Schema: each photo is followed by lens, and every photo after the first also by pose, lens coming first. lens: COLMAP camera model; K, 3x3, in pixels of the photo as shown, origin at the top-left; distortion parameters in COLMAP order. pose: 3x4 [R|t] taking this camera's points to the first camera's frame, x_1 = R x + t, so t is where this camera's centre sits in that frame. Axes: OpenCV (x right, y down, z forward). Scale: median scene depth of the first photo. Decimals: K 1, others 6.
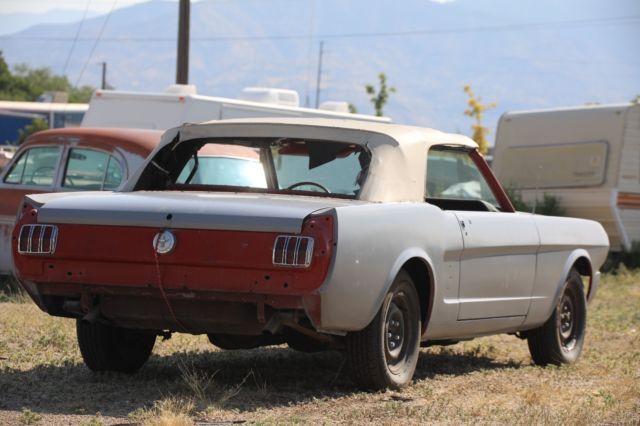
lens RADIAL K [[2421.6, 0, 320.0], [0, 2421.6, 213.0], [0, 0, 1]] dist [0.885397, -0.664652]
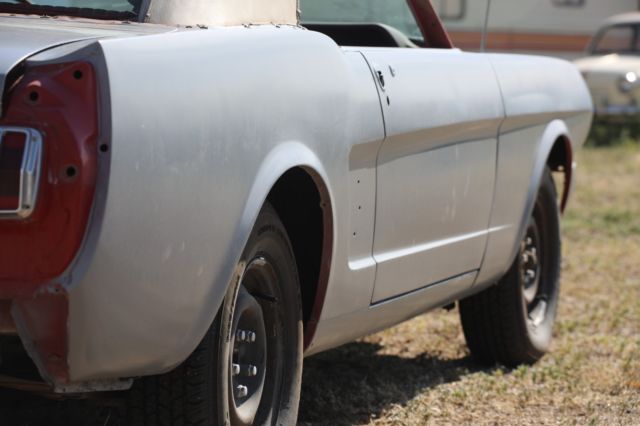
lens RADIAL K [[3012.3, 0, 320.0], [0, 3012.3, 213.0], [0, 0, 1]] dist [1.467202, 0.431552]
pose [[0.993486, -0.037102, 0.107748, -0.009178], [0.031806, 0.998219, 0.050466, 0.001258], [-0.109428, -0.046710, 0.992897, 0.504842]]
